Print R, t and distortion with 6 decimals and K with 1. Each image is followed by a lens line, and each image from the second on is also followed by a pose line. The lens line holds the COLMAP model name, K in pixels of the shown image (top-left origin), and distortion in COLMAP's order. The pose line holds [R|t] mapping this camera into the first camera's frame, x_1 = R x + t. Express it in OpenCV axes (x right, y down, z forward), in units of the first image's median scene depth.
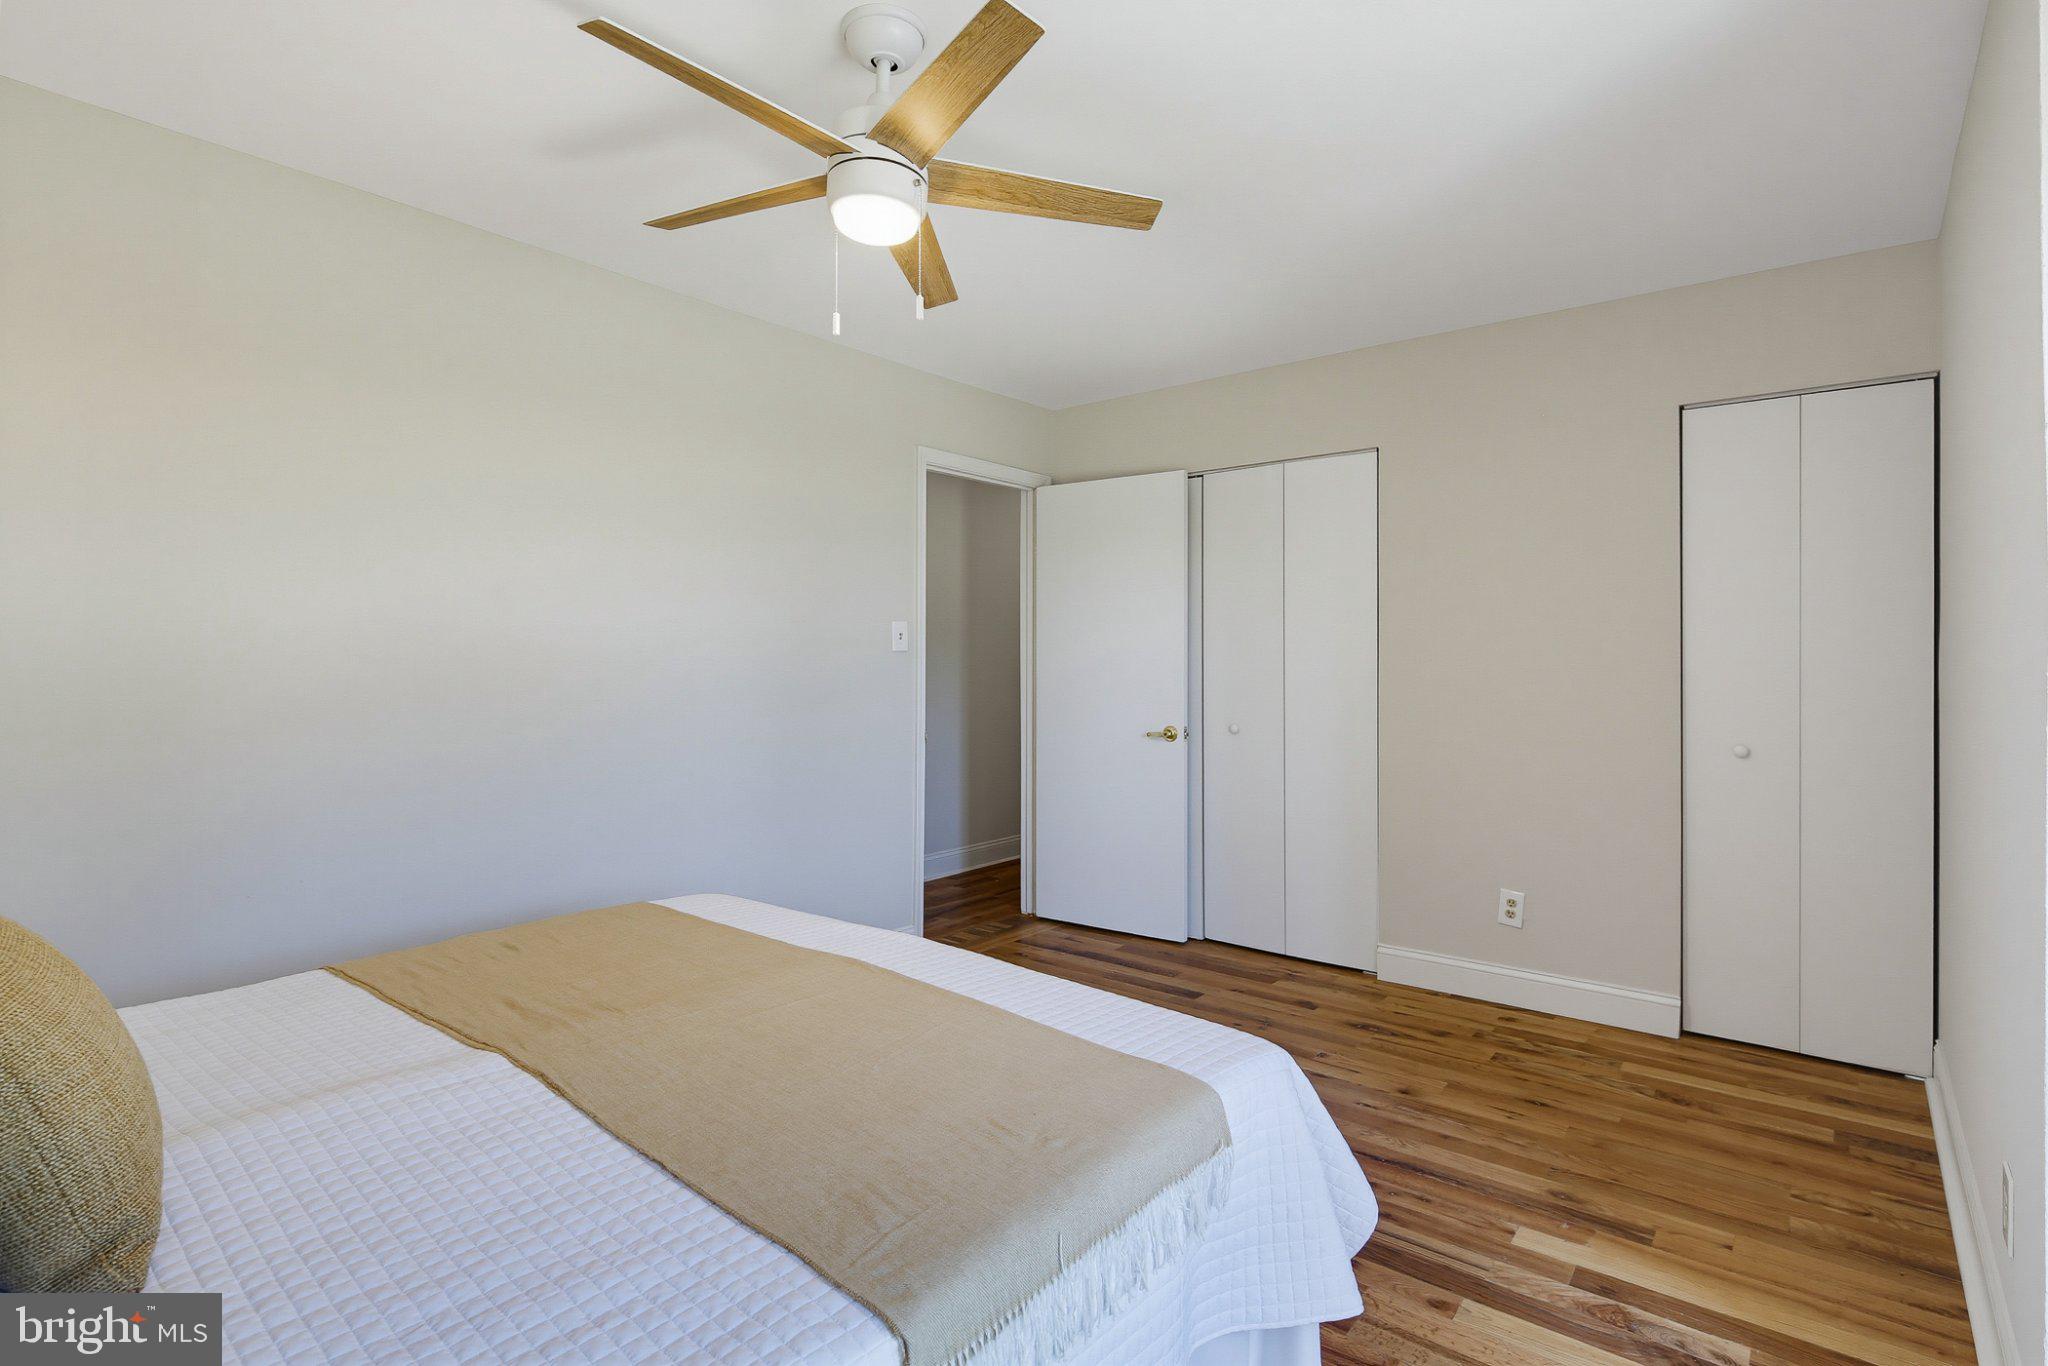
lens RADIAL K [[994.4, 0, 1018.3], [0, 994.4, 654.1], [0, 0, 1]] dist [0.000184, -0.000797]
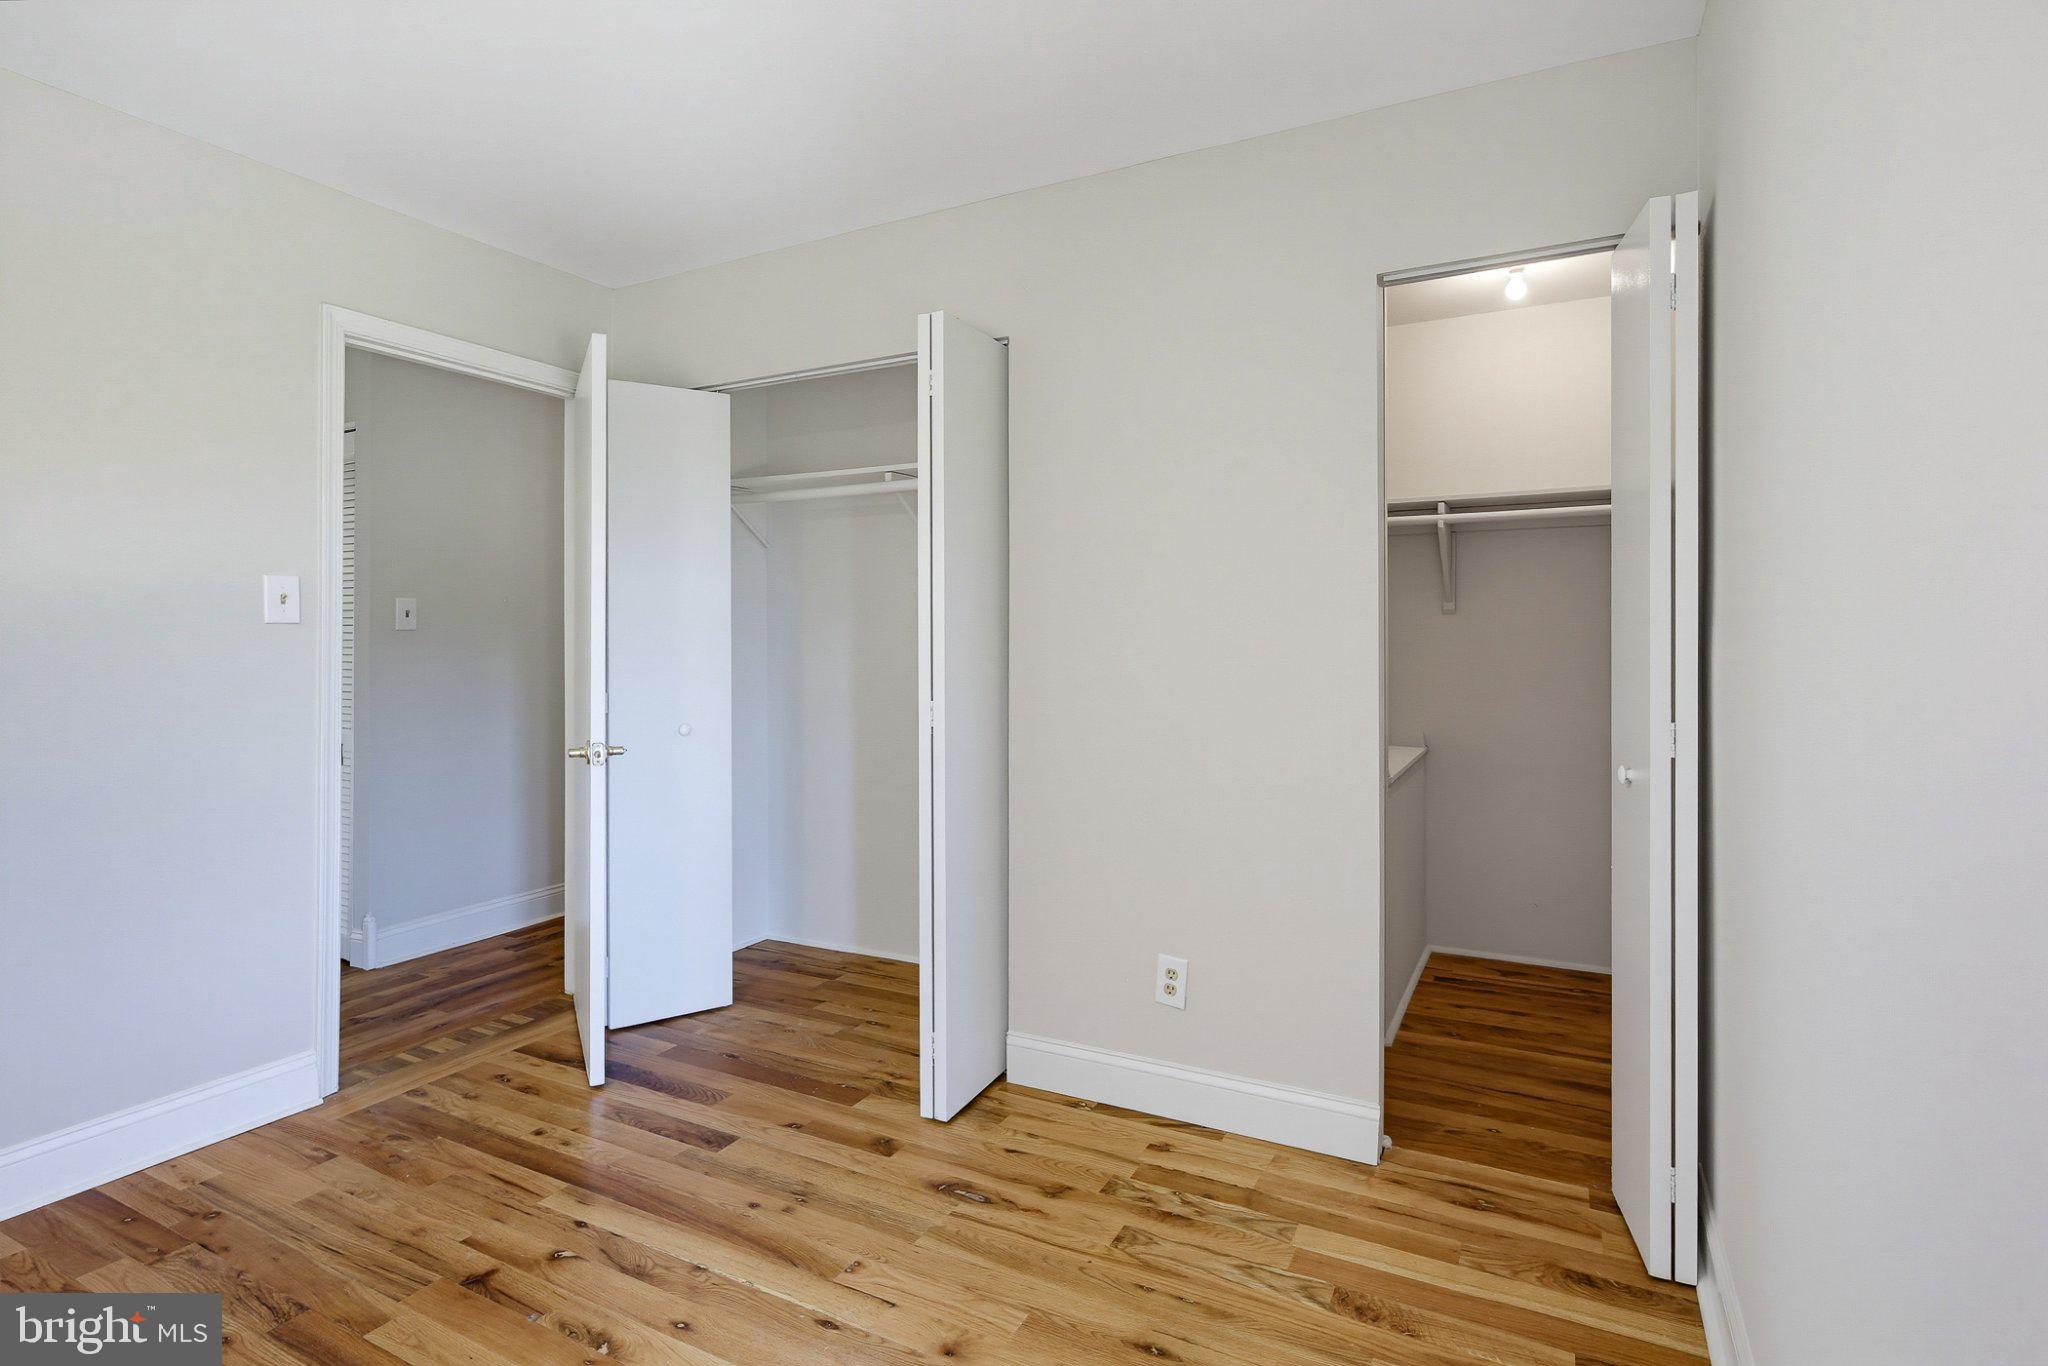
lens RADIAL K [[999.0, 0, 1028.1], [0, 999.0, 632.3], [0, 0, 1]] dist [-0.000574, -0.000715]
pose [[0.978488, -0.001549, 0.206299, 0.262831], [0.002021, 0.999996, -0.002080, 0.006560], [-0.206295, 0.002452, 0.978487, 0.338140]]
